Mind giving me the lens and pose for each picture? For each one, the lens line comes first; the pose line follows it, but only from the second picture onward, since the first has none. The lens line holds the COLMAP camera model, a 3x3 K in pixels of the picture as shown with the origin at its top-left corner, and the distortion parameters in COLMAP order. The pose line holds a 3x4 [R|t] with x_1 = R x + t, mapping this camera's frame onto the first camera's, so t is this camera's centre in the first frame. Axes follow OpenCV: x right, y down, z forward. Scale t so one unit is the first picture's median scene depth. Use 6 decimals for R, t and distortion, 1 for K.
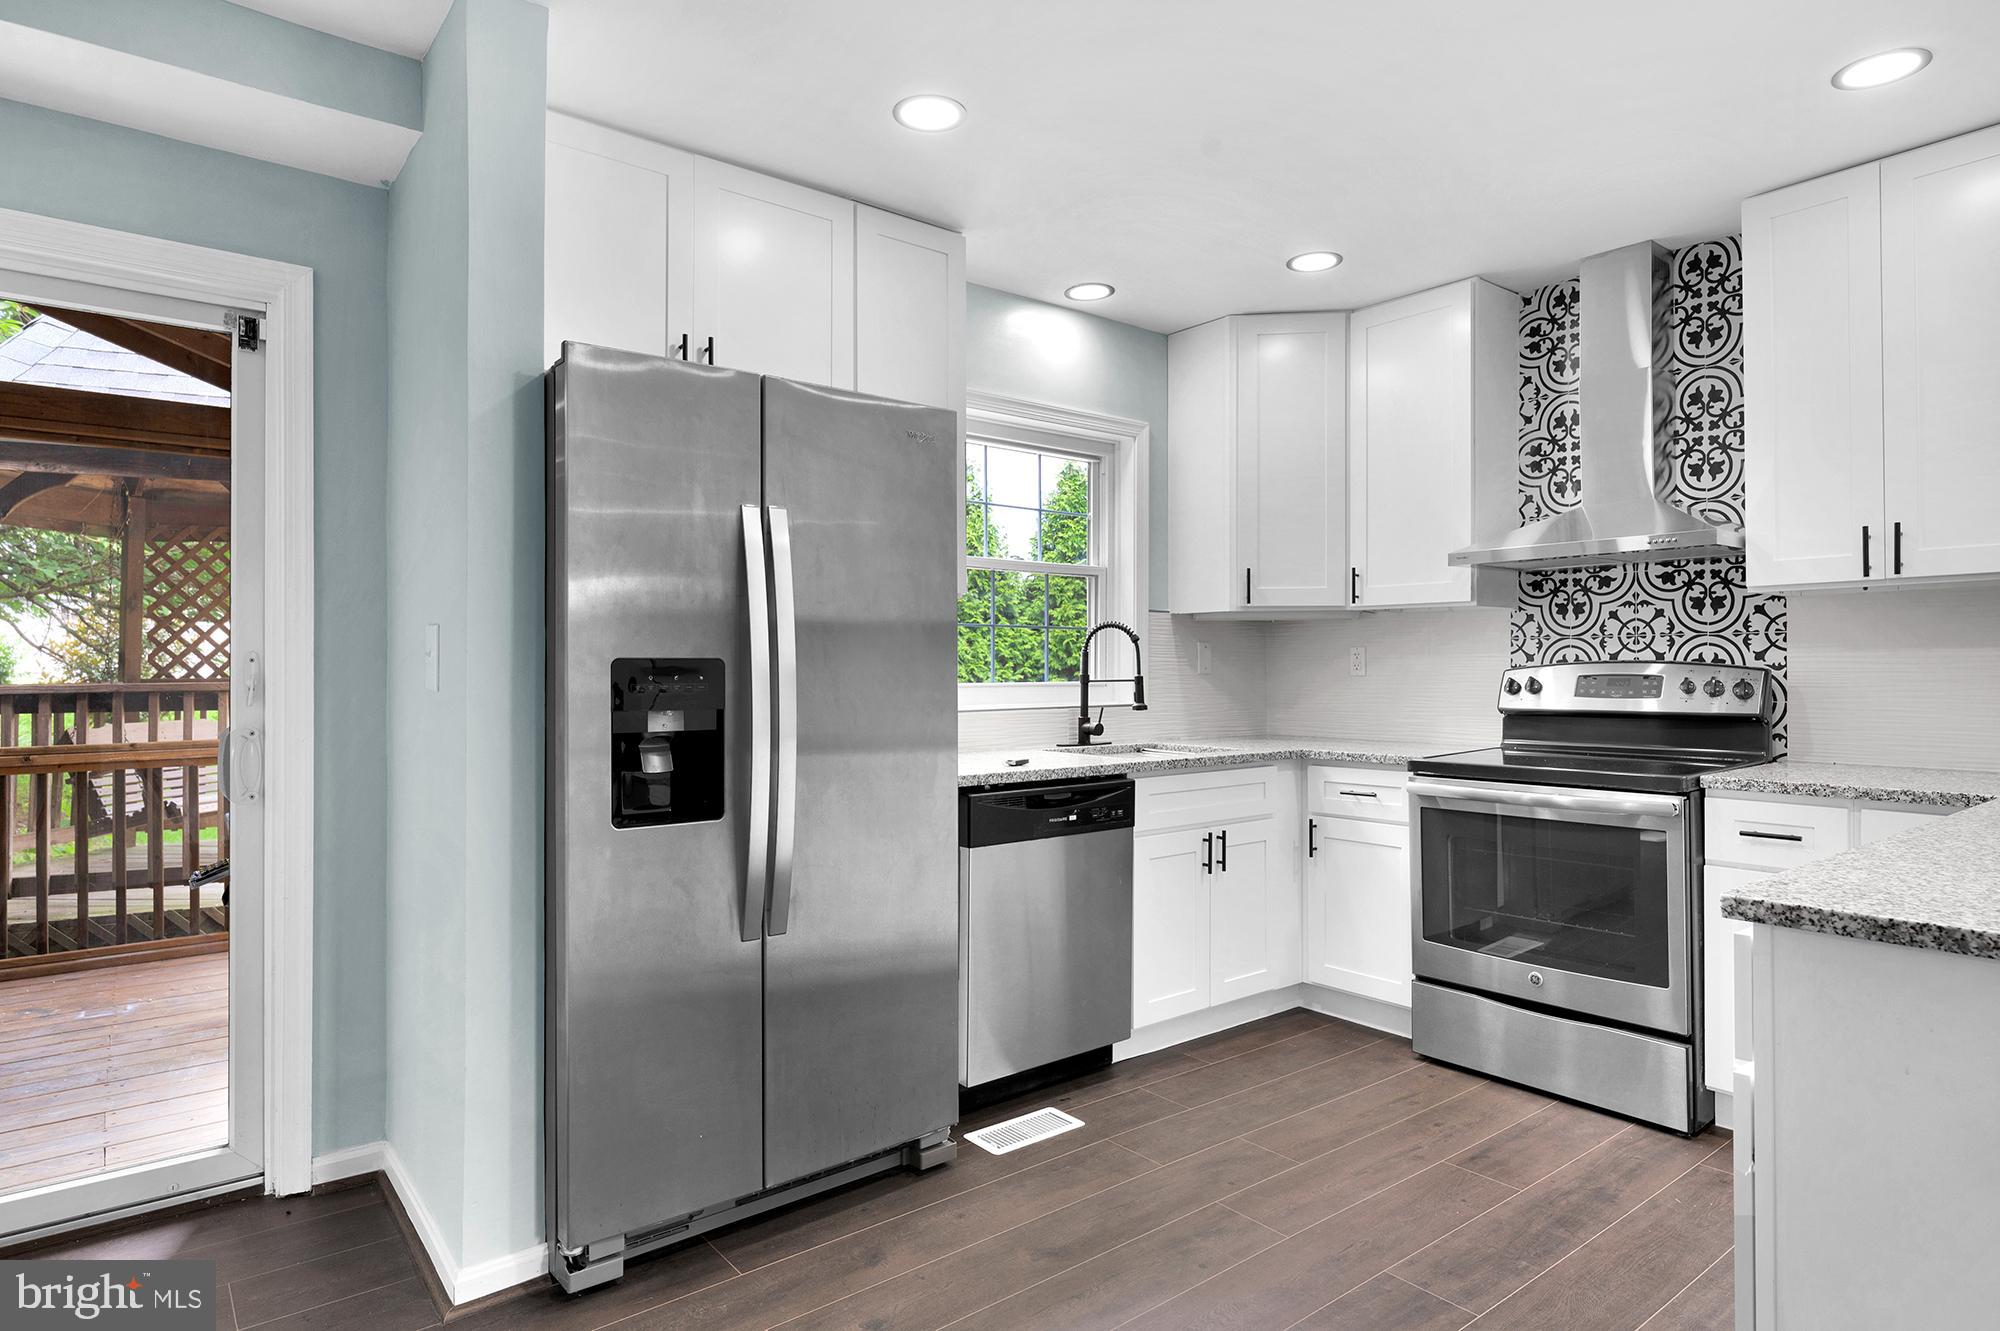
lens RADIAL K [[1105.5, 0, 999.8], [0, 1105.5, 666.7], [0, 0, 1]] dist [-0.002692, 0.002946]
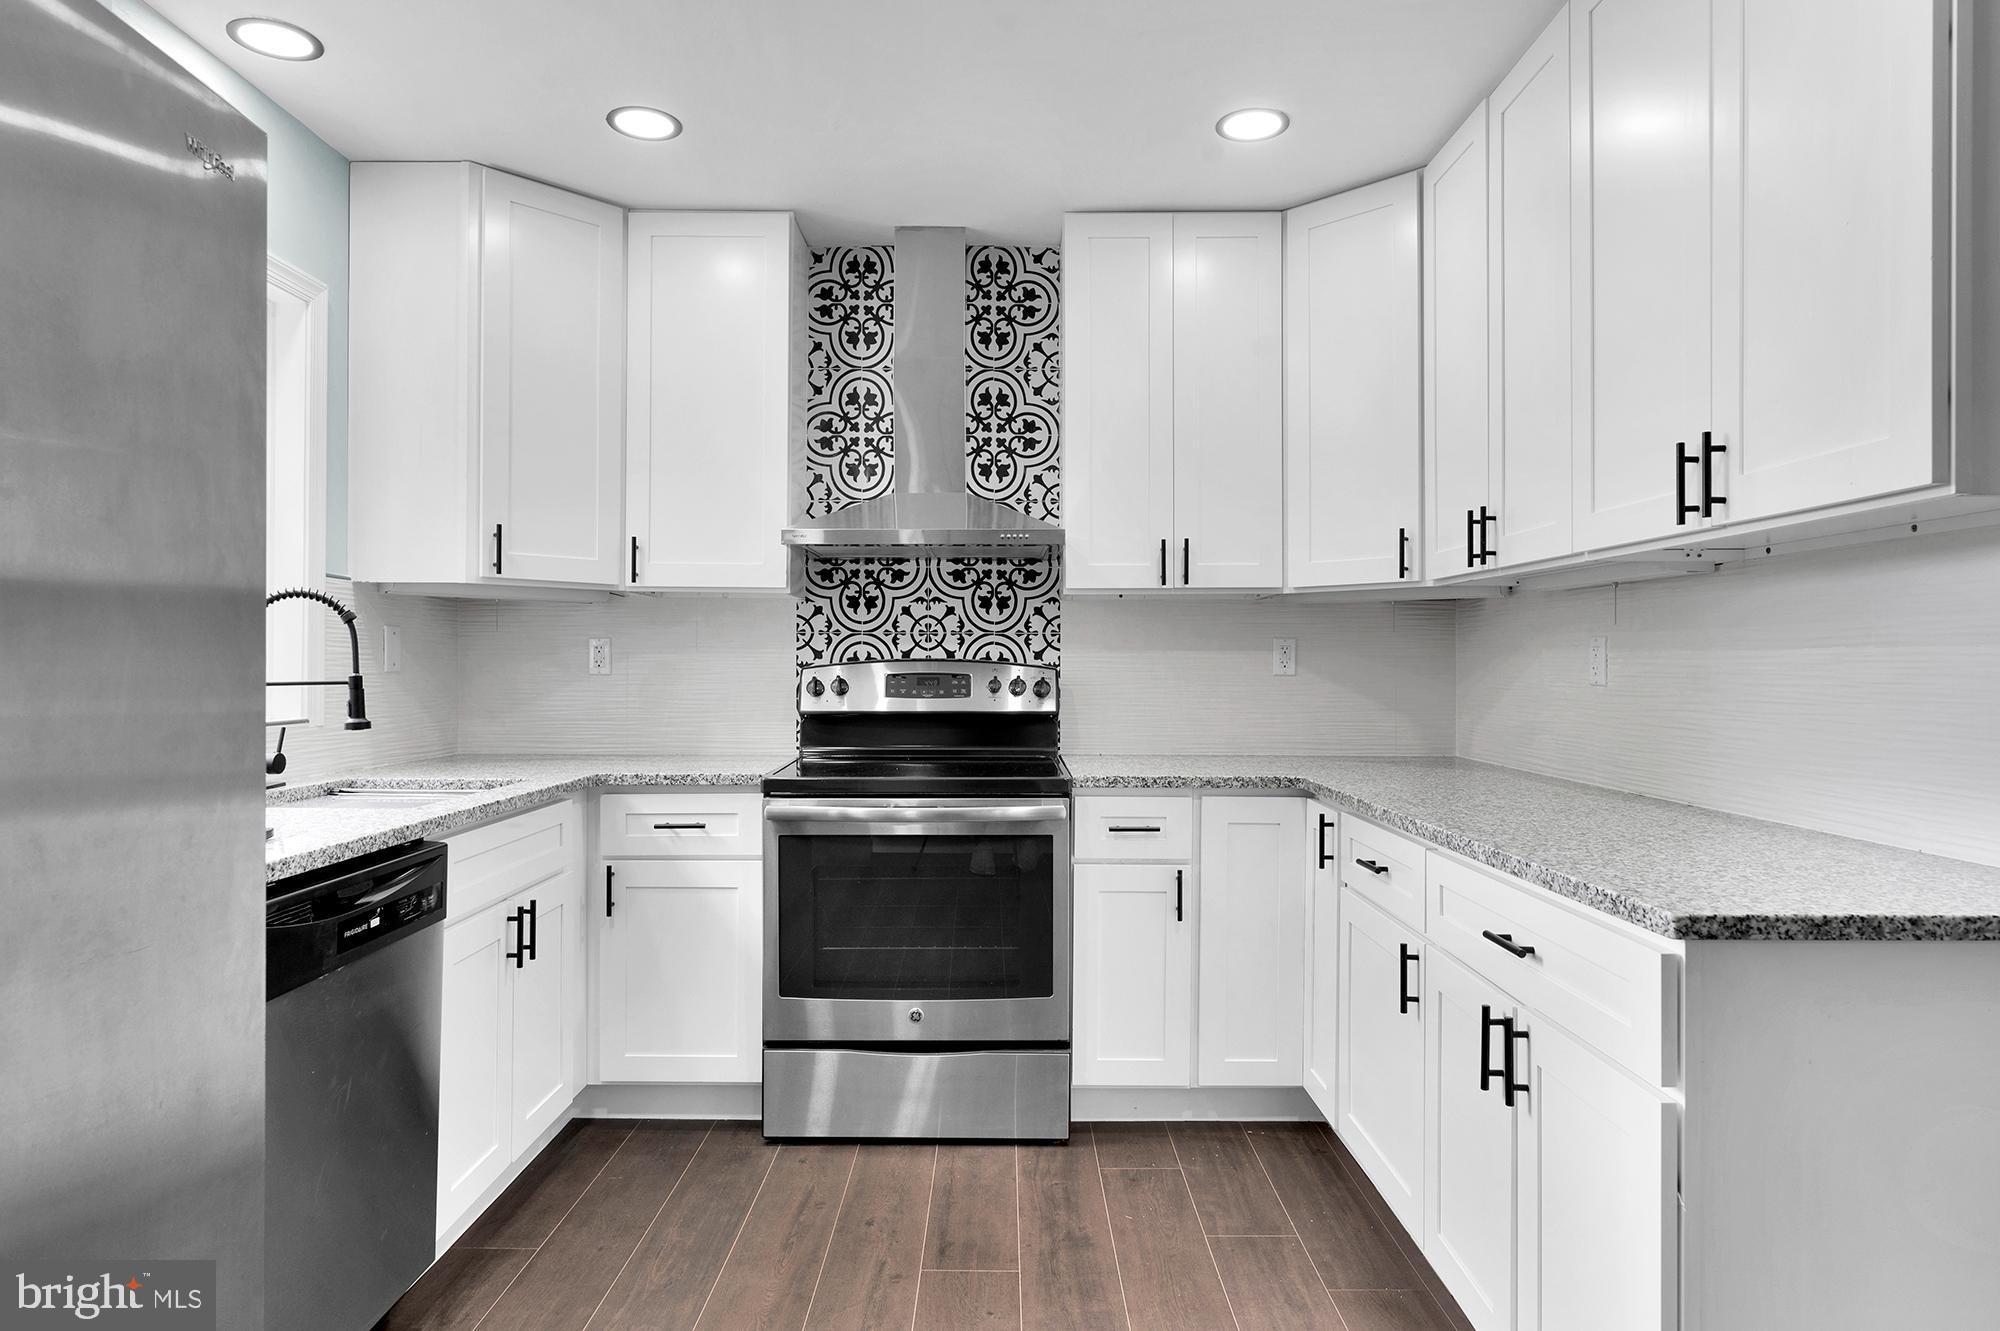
lens RADIAL K [[1161.3, 0, 998.6], [0, 1161.3, 660.5], [0, 0, 1]] dist [0.001349, -0.000690]
pose [[0.625121, 0.007248, 0.780495, -0.185736], [-0.006711, 0.999970, -0.003911, -0.000440], [-0.780499, -0.002793, 0.625150, 0.326767]]
